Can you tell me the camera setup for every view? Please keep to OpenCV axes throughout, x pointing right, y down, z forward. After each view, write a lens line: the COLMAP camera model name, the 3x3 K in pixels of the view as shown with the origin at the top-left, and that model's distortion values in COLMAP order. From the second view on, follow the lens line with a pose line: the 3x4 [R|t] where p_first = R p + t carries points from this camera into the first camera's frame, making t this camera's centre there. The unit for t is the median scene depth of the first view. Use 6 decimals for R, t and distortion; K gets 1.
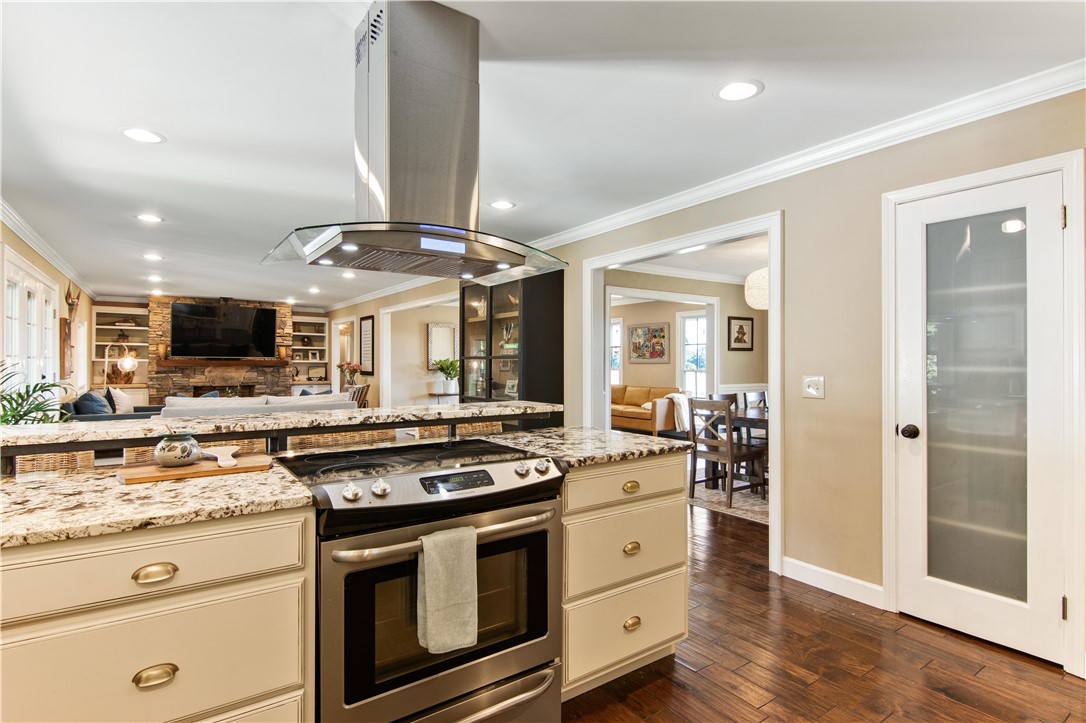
lens RADIAL K [[540.6, 0, 543.0], [0, 540.6, 361.5], [0, 0, 1]] dist [-0.000203, 0.000147]
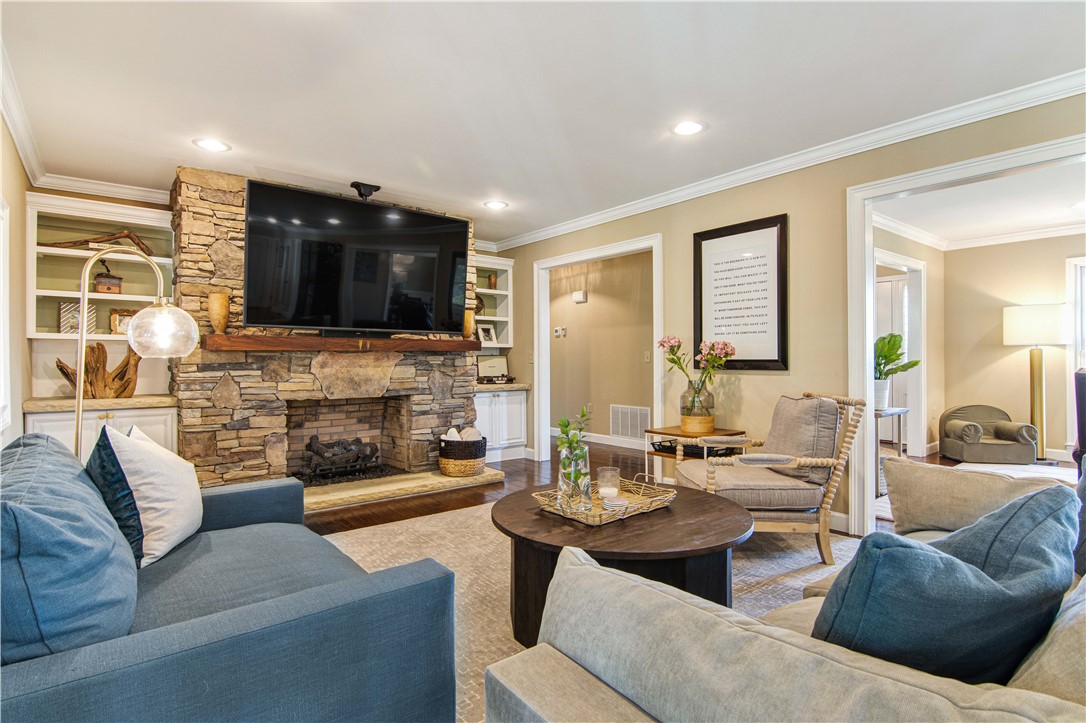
lens RADIAL K [[546.9, 0, 543.0], [0, 546.9, 361.5], [0, 0, 1]] dist [-0.002186, -0.001565]
pose [[0.998217, -0.008262, 0.059116, -0.453026], [0.007807, 0.999938, 0.007932, 0.013416], [-0.059178, -0.007456, 0.998220, 0.545162]]
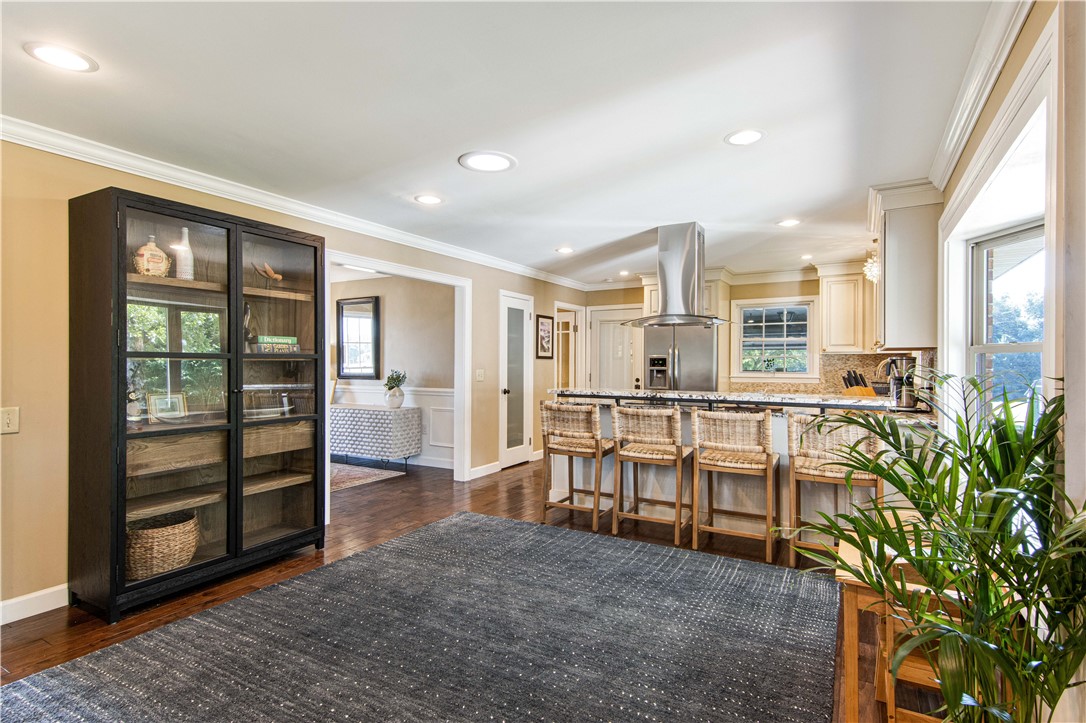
lens RADIAL K [[546.9, 0, 543.0], [0, 546.9, 361.5], [0, 0, 1]] dist [-0.002186, -0.001565]
pose [[-0.423835, -0.000713, 0.905739, -2.926153], [-0.006600, 0.999976, -0.002301, 0.000274], [-0.905715, -0.006953, -0.423830, 3.441348]]
